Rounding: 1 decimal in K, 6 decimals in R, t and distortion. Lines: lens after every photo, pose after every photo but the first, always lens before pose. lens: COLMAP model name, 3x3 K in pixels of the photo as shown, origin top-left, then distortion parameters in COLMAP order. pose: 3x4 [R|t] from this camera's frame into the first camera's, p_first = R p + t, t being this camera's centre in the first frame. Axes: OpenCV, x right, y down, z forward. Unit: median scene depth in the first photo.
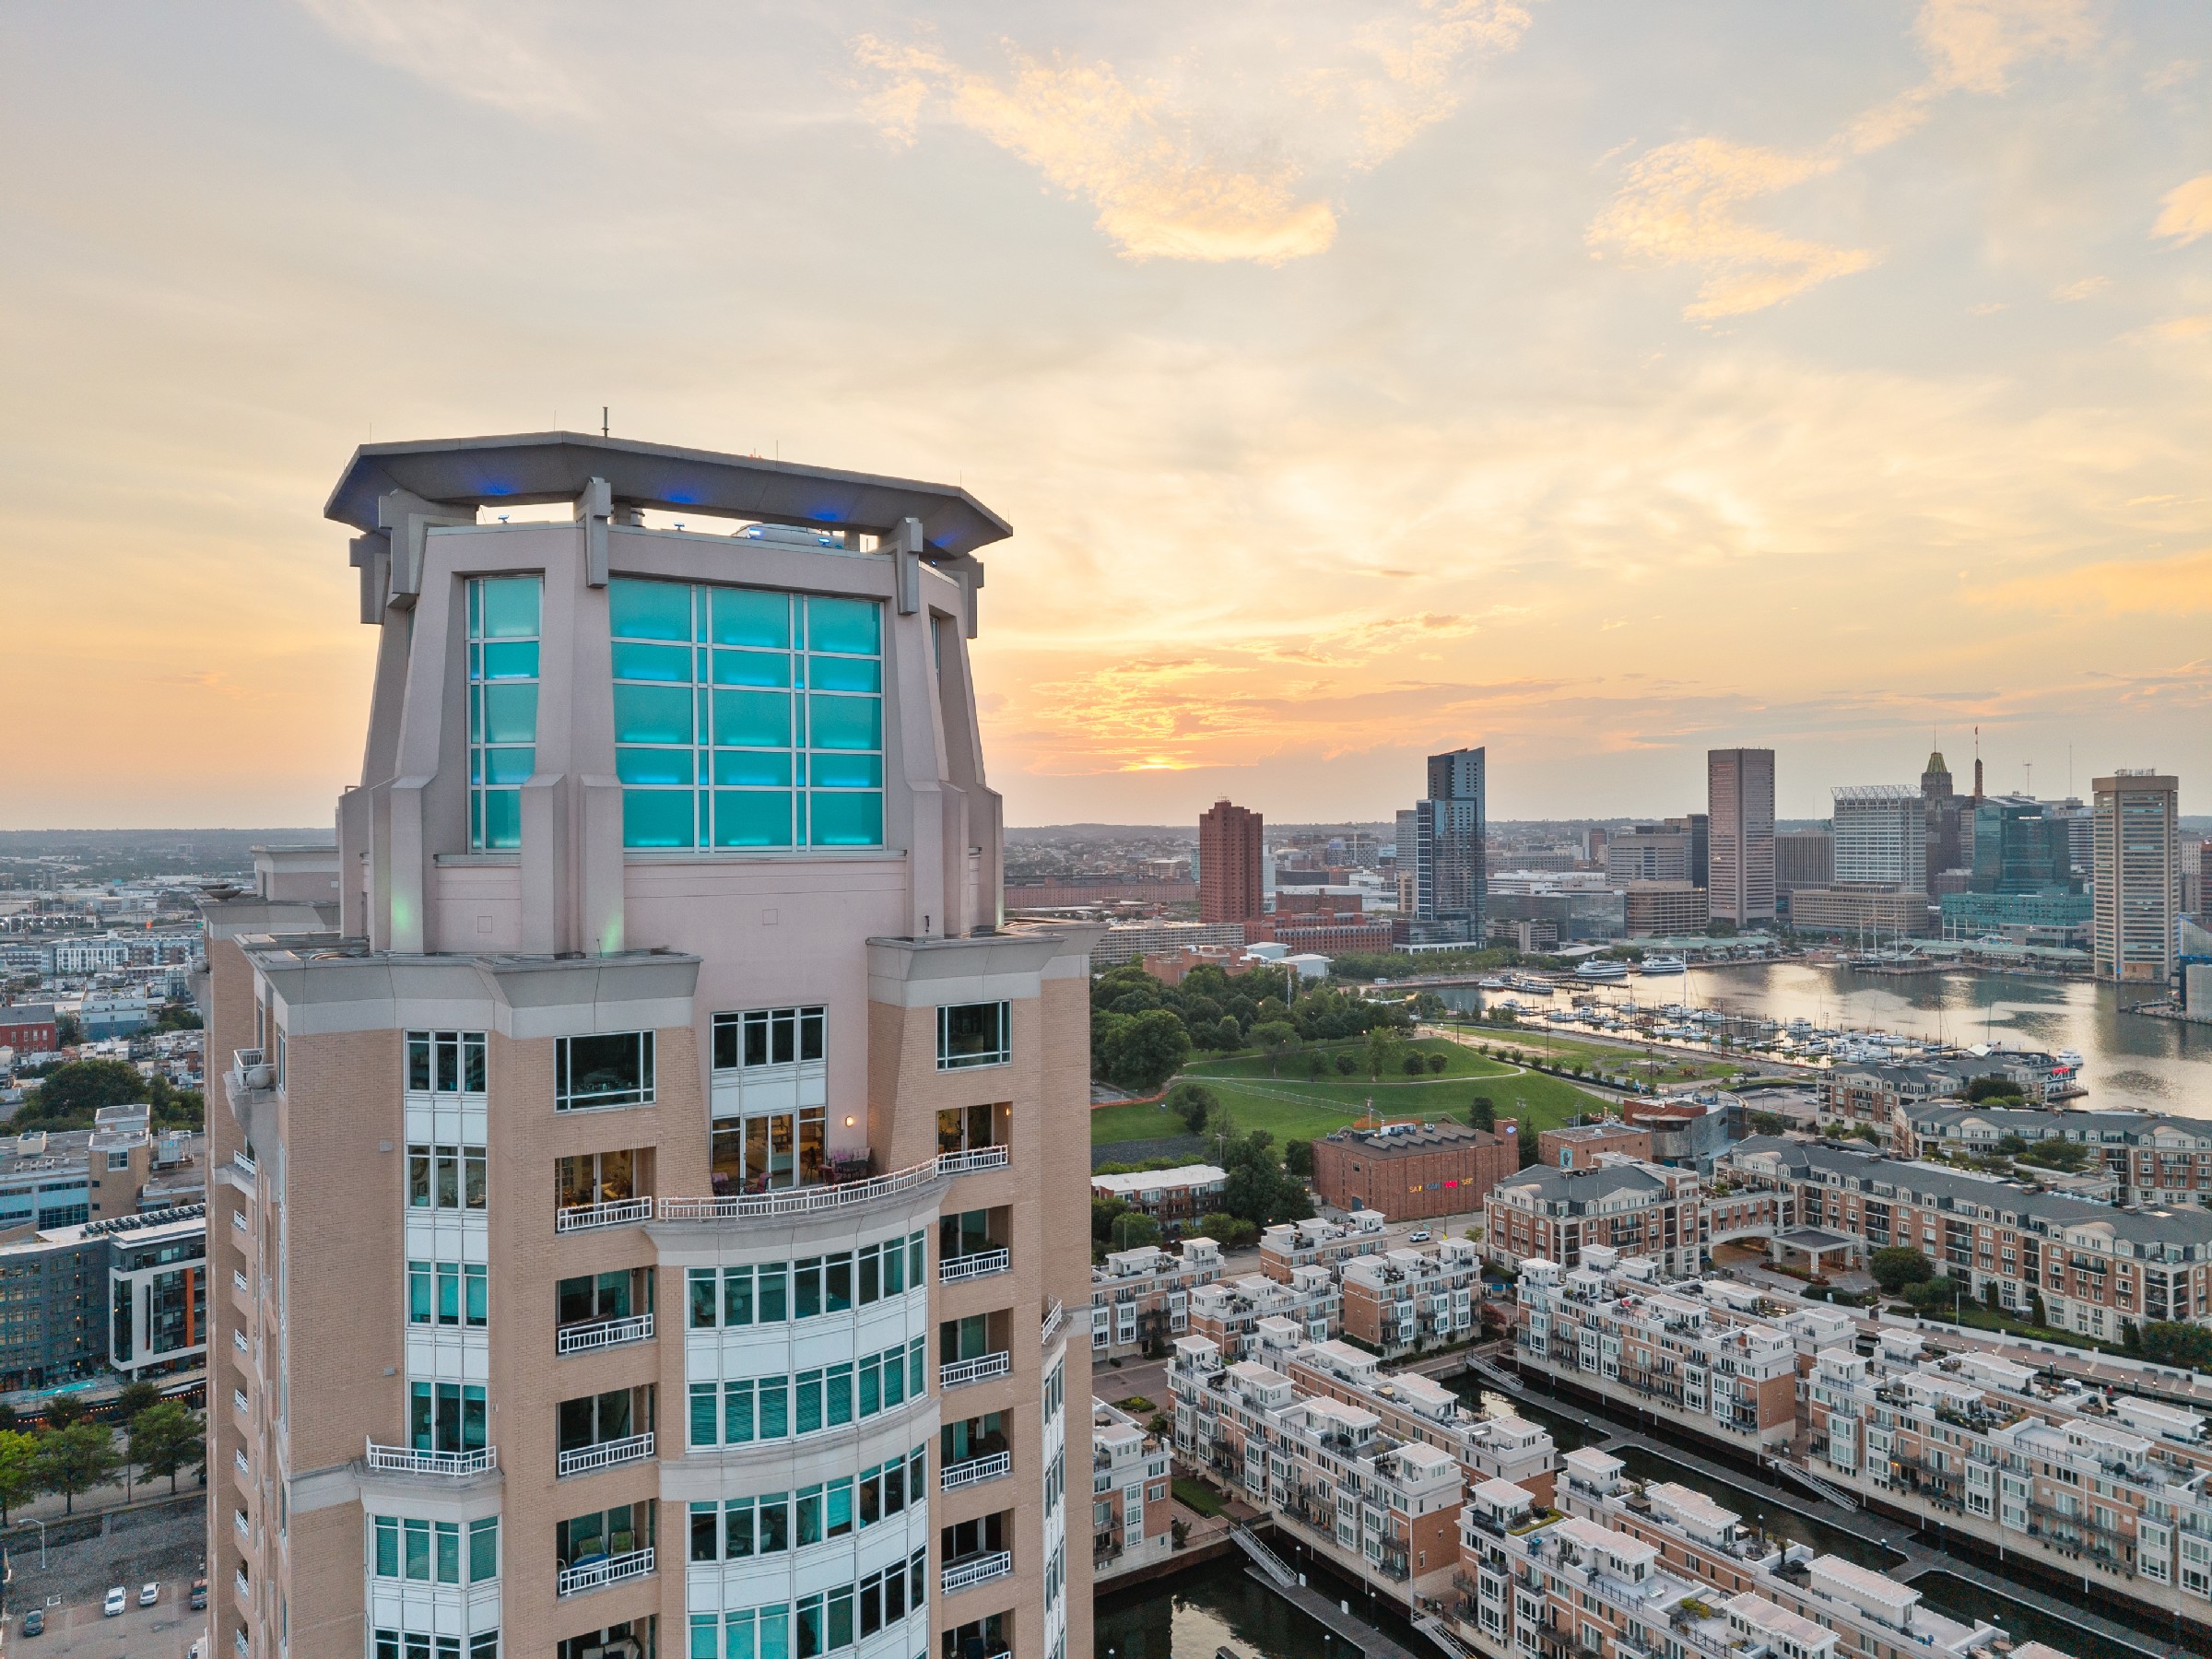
lens RADIAL K [[1490.1, 0, 1106.0], [0, 1490.1, 829.5], [0, 0, 1]] dist [0.009922, -0.005153]
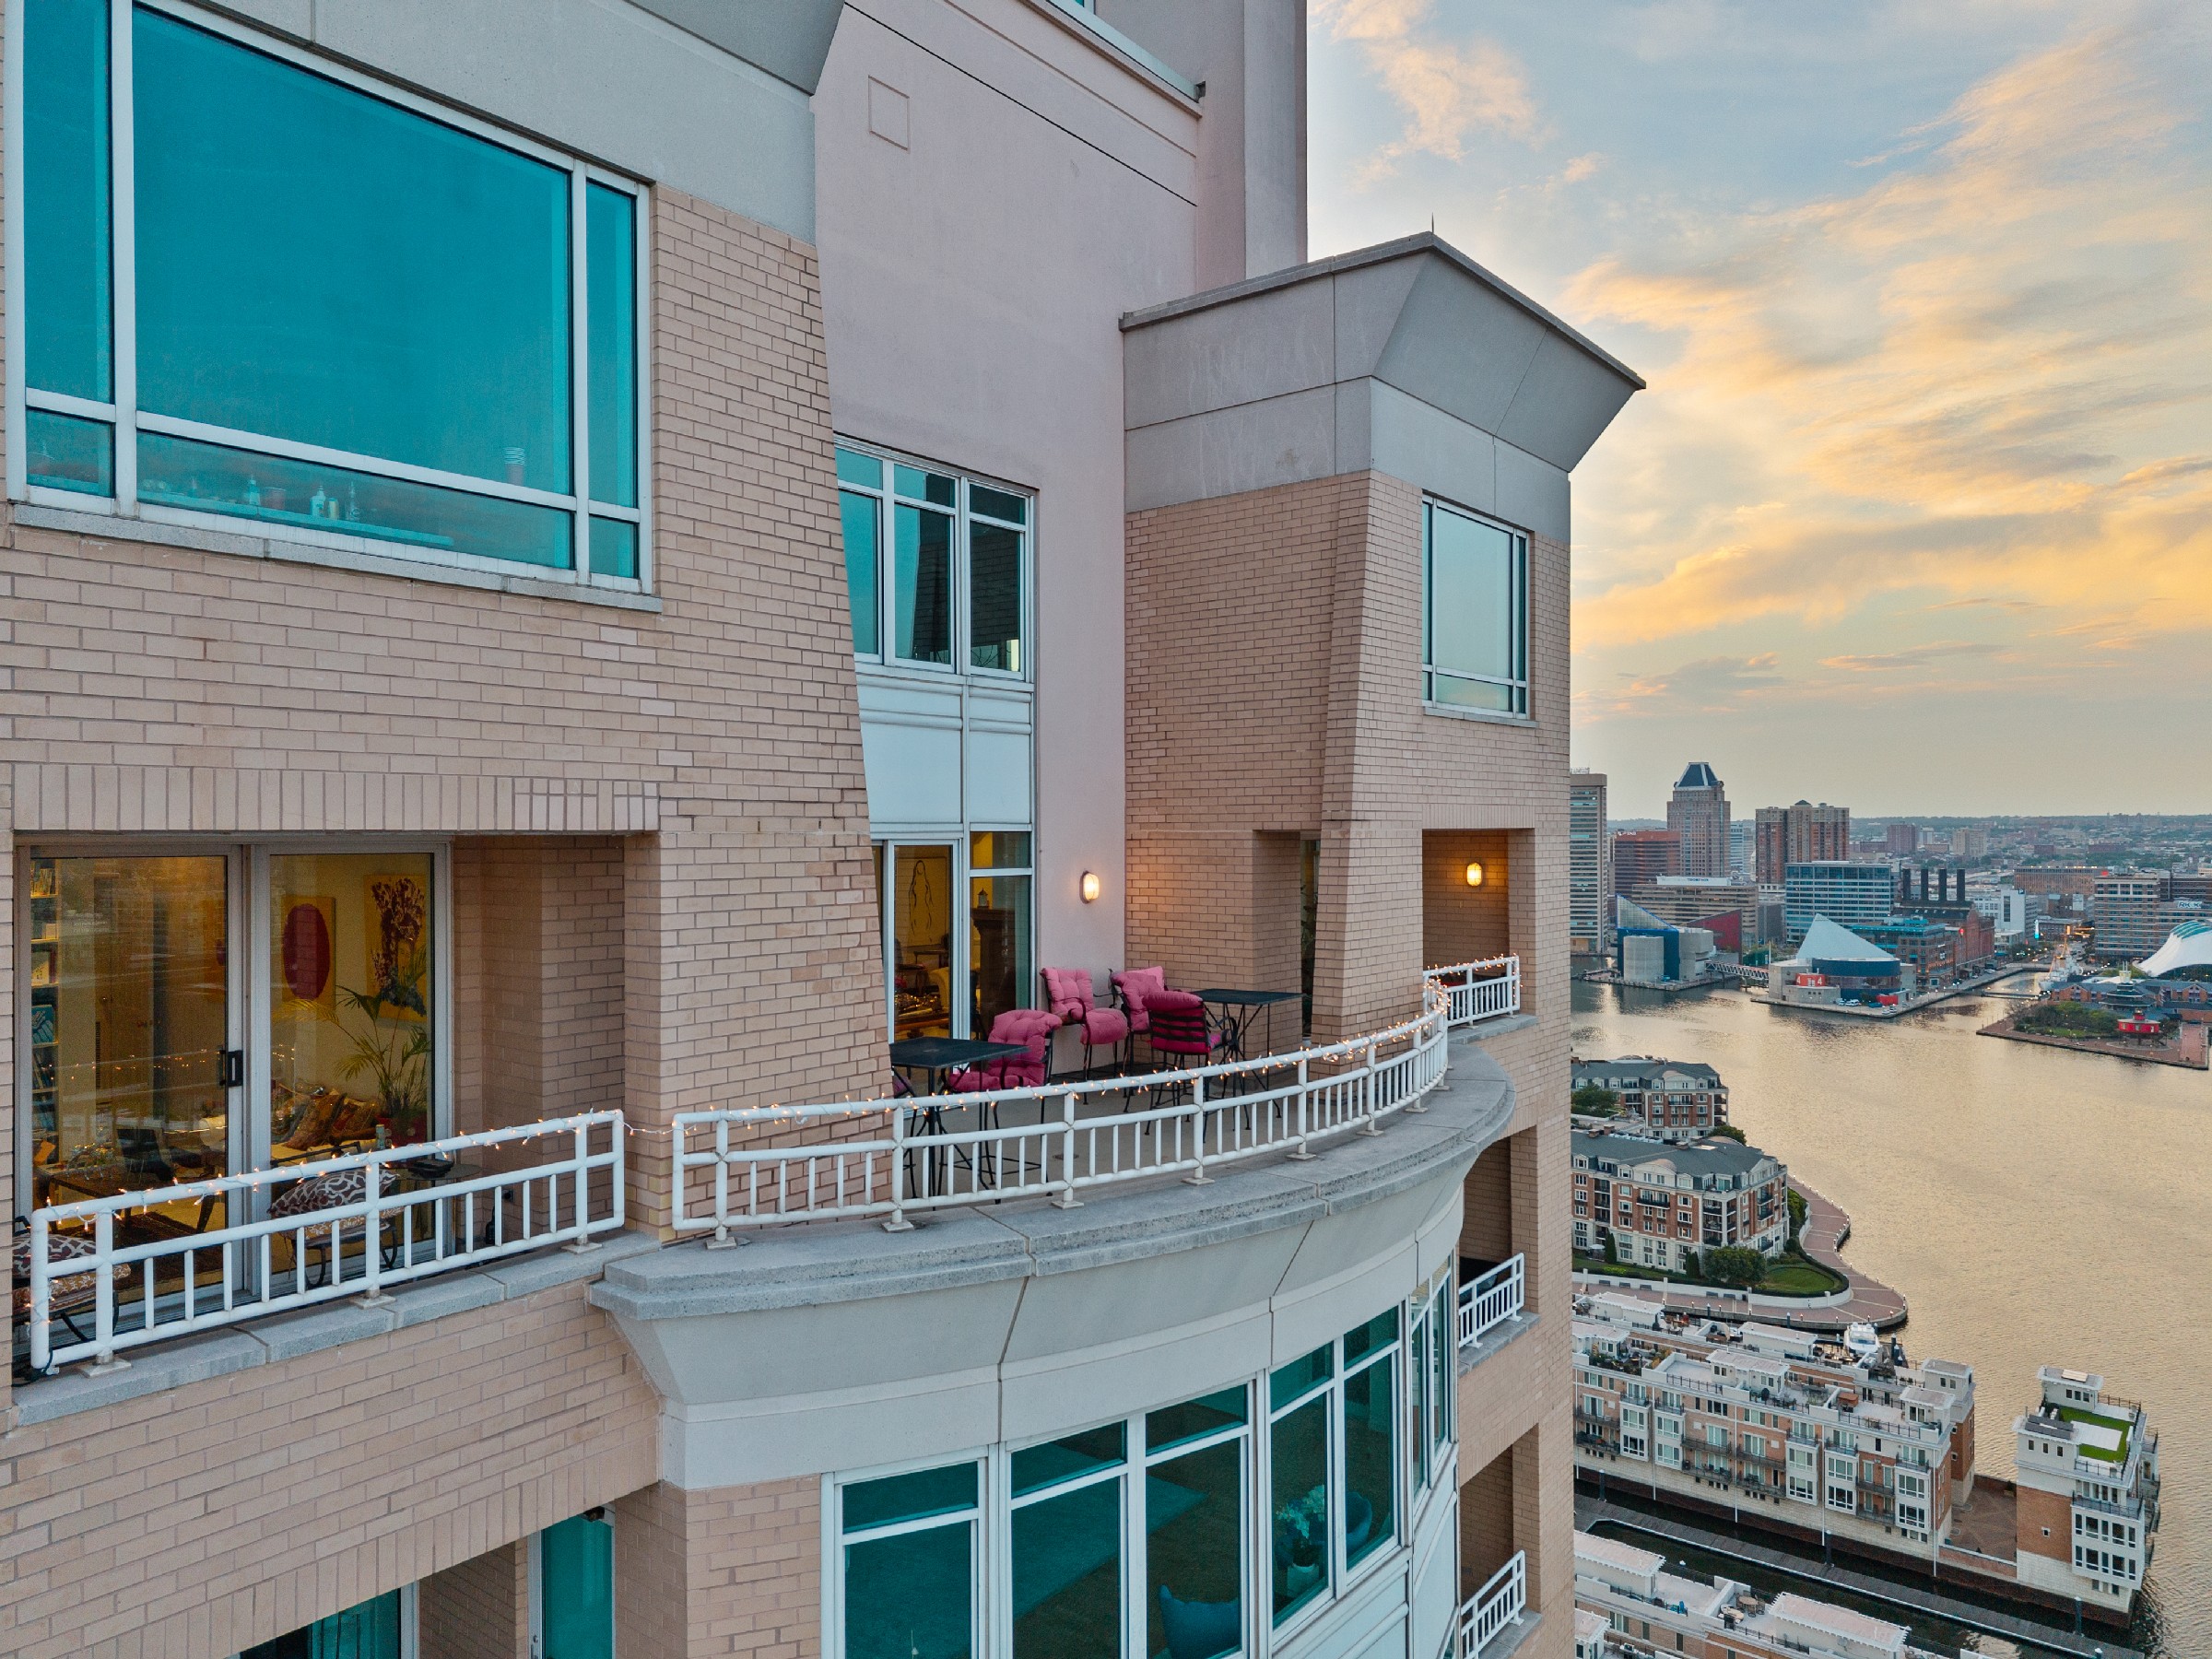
lens RADIAL K [[1490.1, 0, 1106.0], [0, 1490.1, 829.5], [0, 0, 1]] dist [0.009922, -0.005153]
pose [[0.946417, 0.003725, 0.322925, -0.050417], [-0.003091, 0.999992, -0.002478, 0.034690], [-0.322932, 0.001347, 0.946421, 0.132219]]
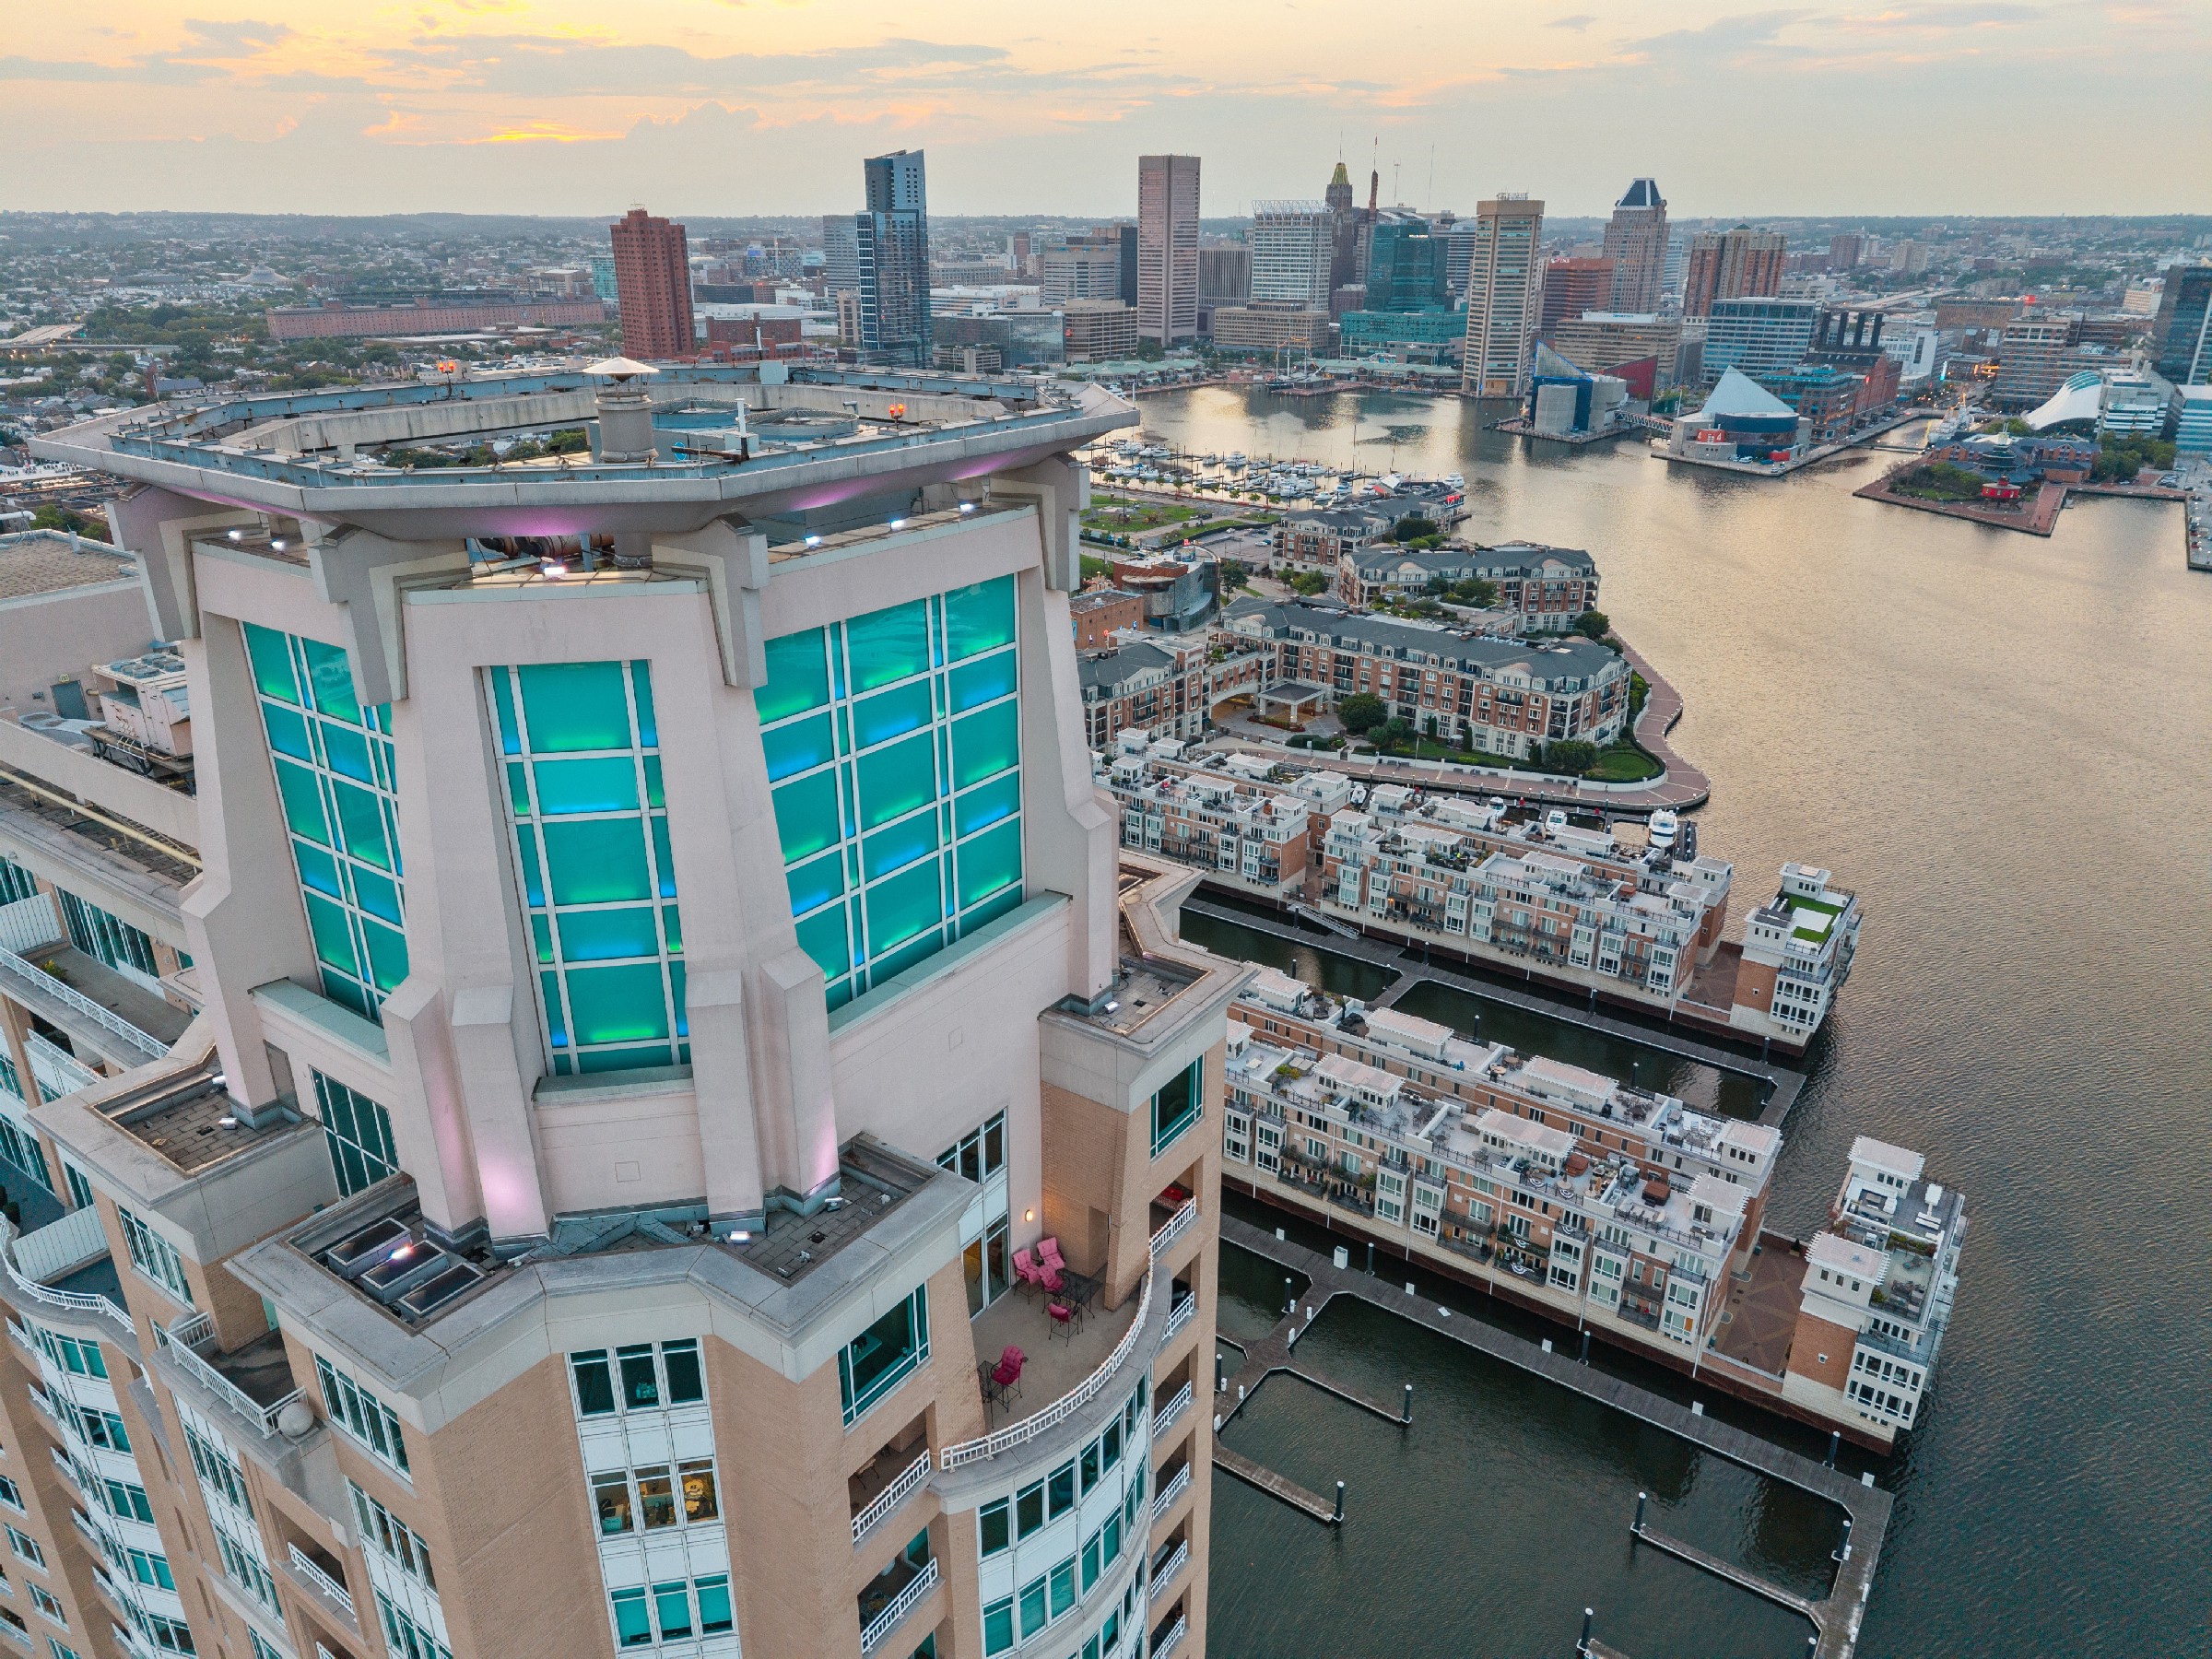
lens RADIAL K [[1480.6, 0, 1106.0], [0, 1480.6, 829.5], [0, 0, 1]] dist [0.066608, -0.104063]
pose [[0.927613, -0.133556, 0.348851, -0.074157], [-0.008564, 0.926049, 0.377306, -0.060443], [-0.373444, -0.352982, 0.857871, 0.063691]]
